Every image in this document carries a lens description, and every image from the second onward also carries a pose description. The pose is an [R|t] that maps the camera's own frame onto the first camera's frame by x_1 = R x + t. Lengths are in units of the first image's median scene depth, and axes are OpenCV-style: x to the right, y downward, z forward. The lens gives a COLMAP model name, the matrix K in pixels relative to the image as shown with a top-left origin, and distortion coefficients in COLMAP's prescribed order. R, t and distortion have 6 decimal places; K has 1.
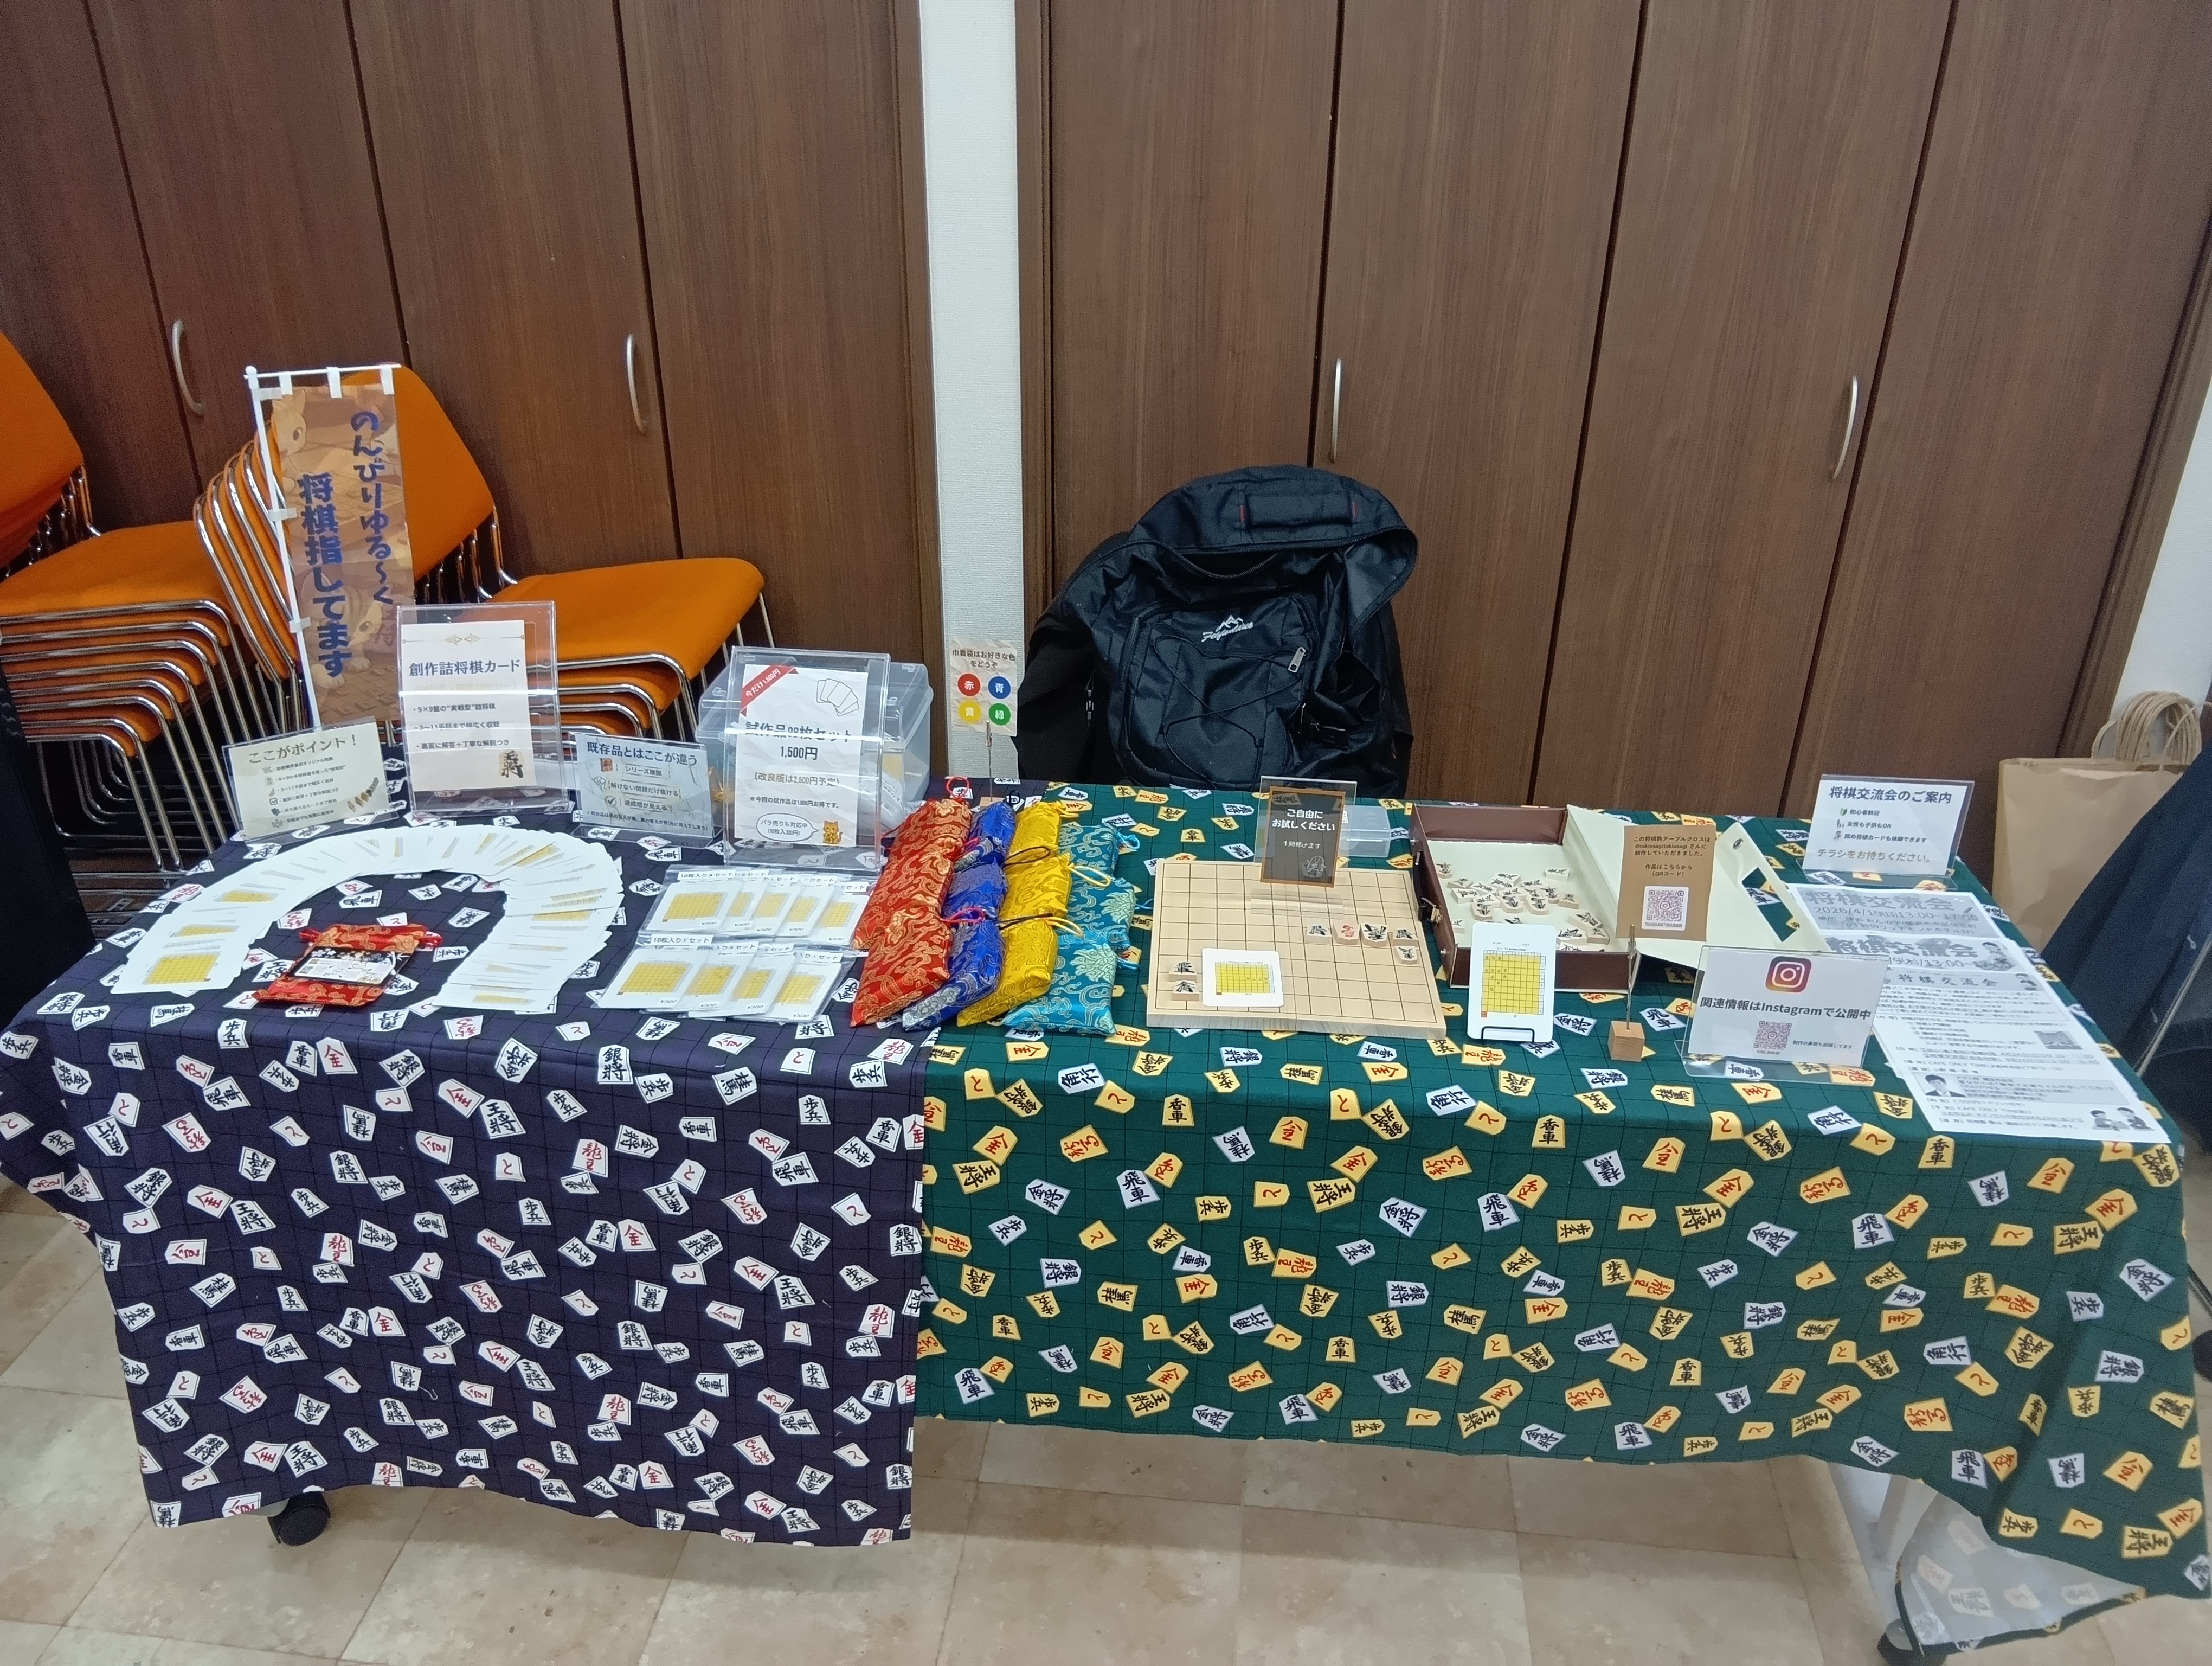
lens RADIAL K [[1754.1, 0, 1107.3], [0, 1754.1, 837.2], [0, 0, 1]] dist [0.052656, -0.105377]
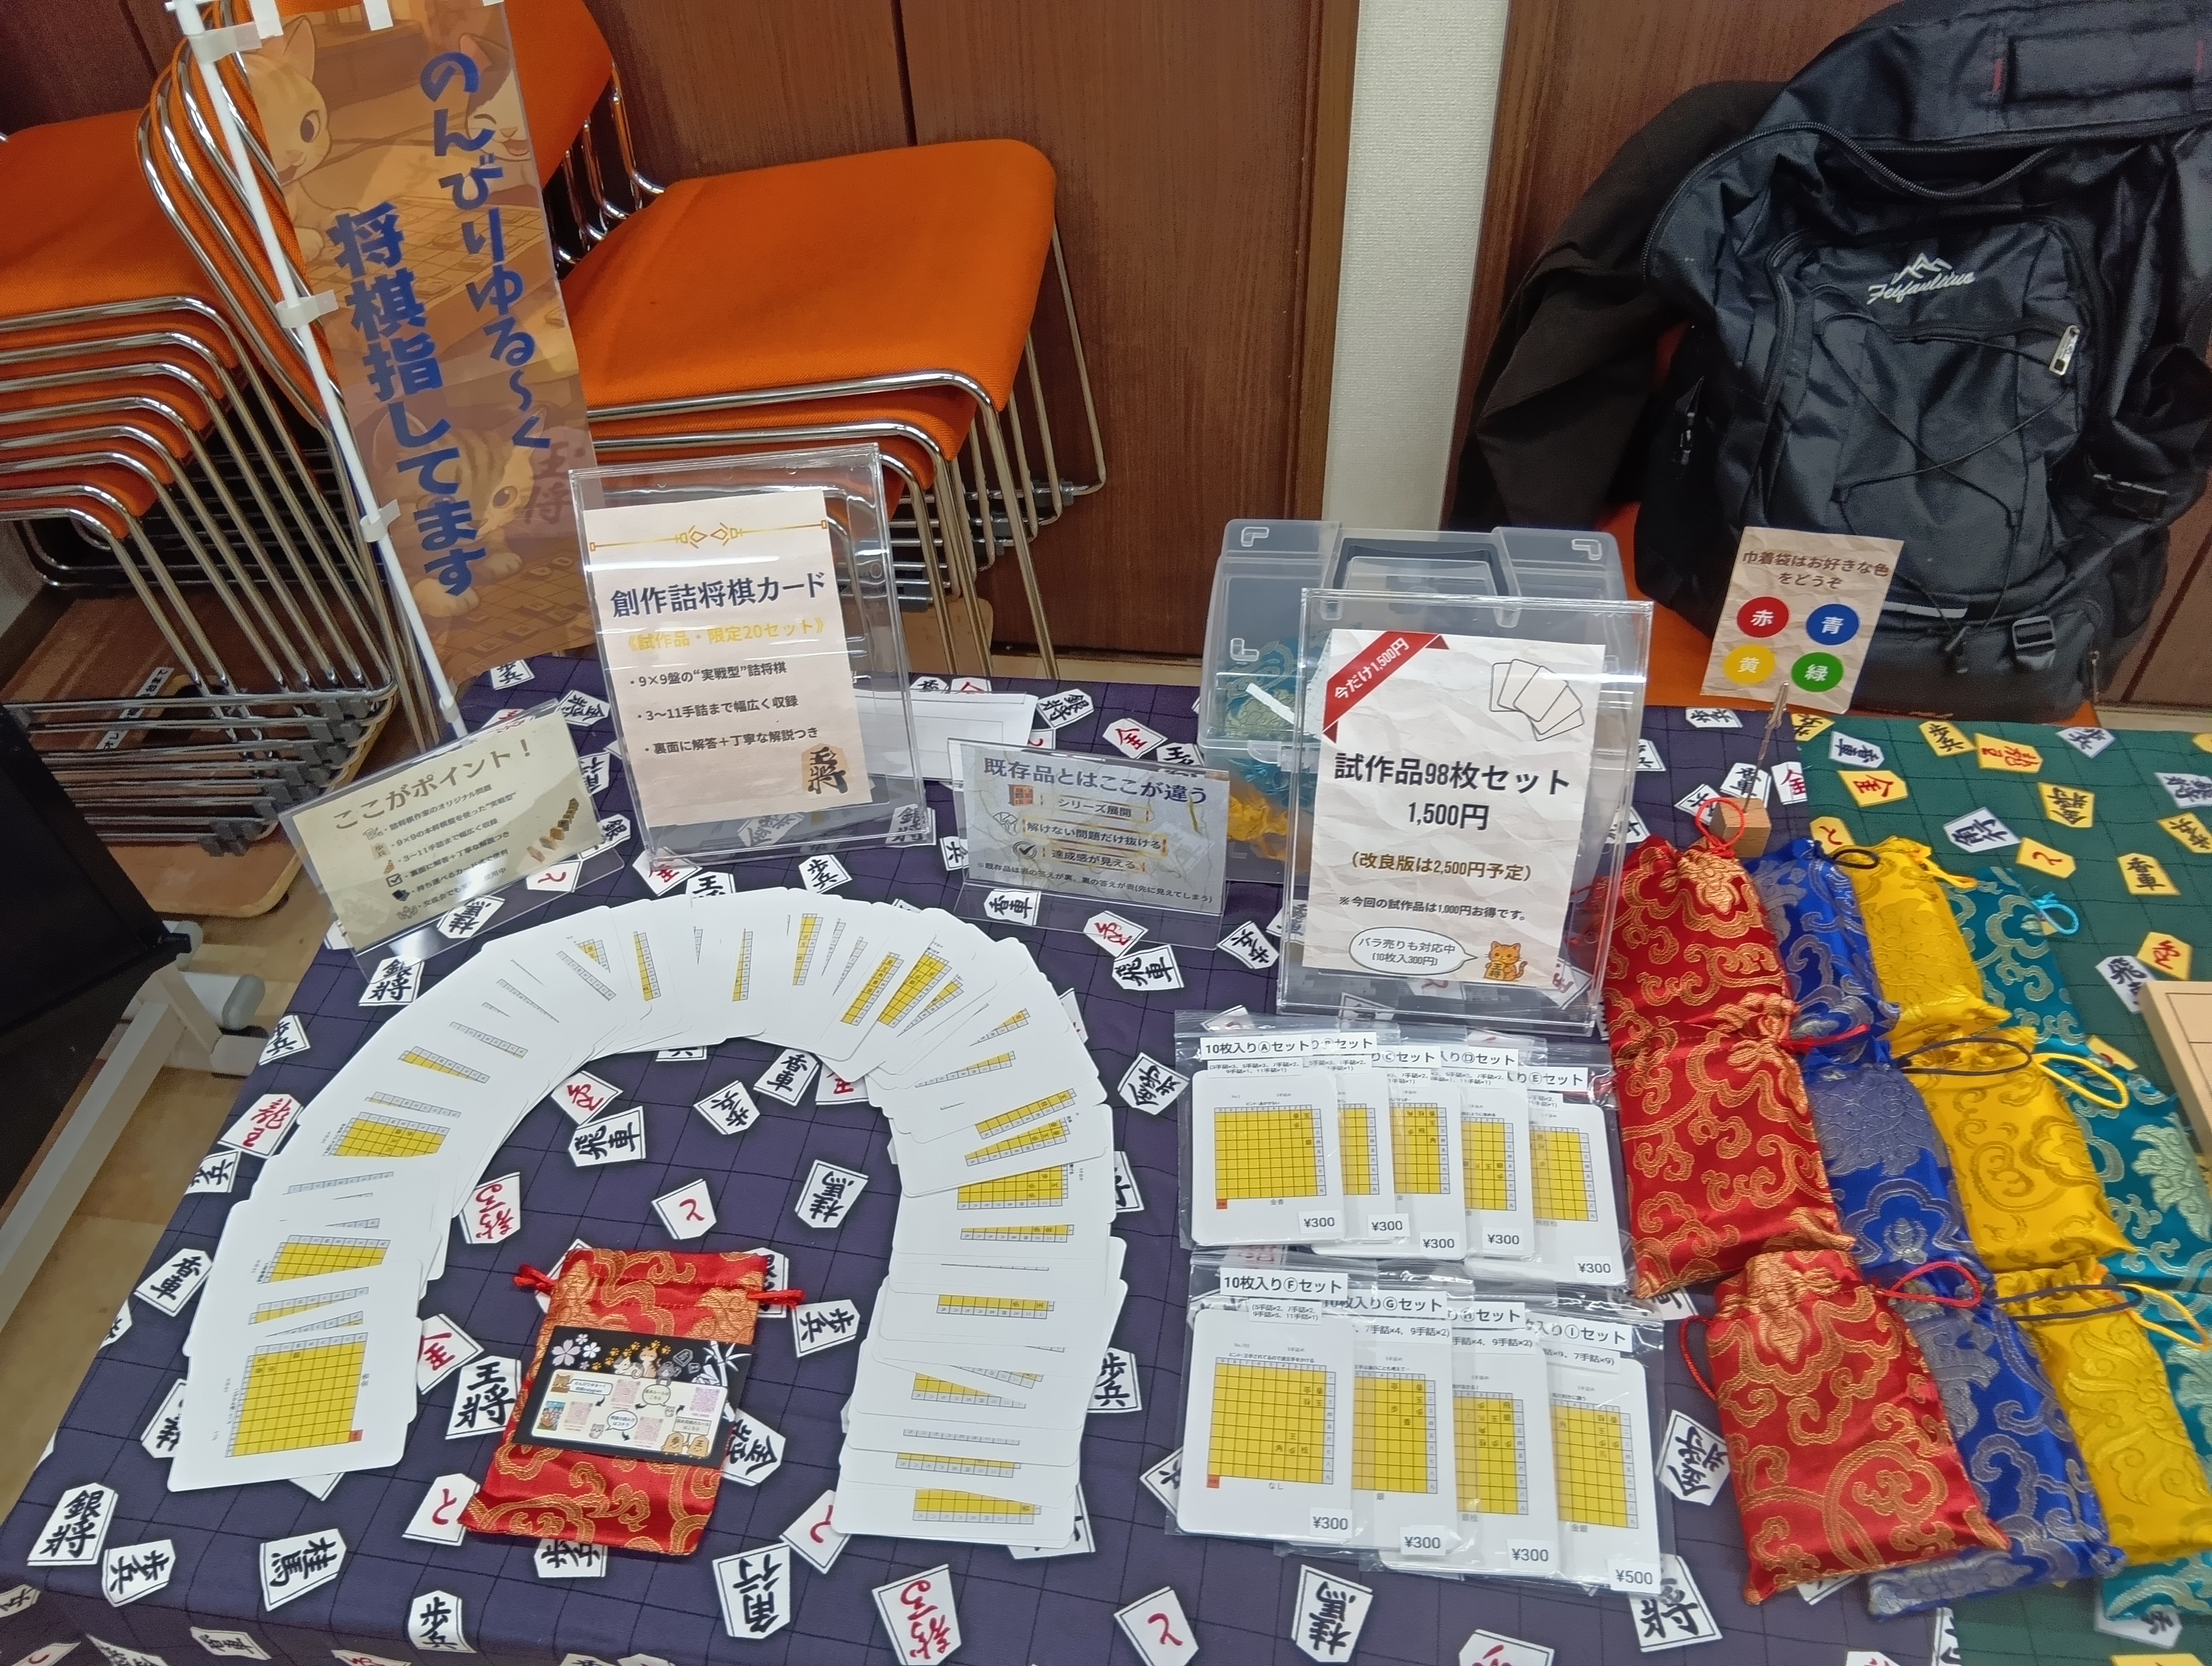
lens RADIAL K [[1754.1, 0, 1111.3], [0, 1754.1, 889.8], [0, 0, 1]] dist [0.052656, -0.105377]
pose [[0.998961, -0.018673, -0.041569, -0.234515], [0.031948, 0.937448, 0.346657, -0.187571], [0.032496, -0.347625, 0.937070, 0.507626]]
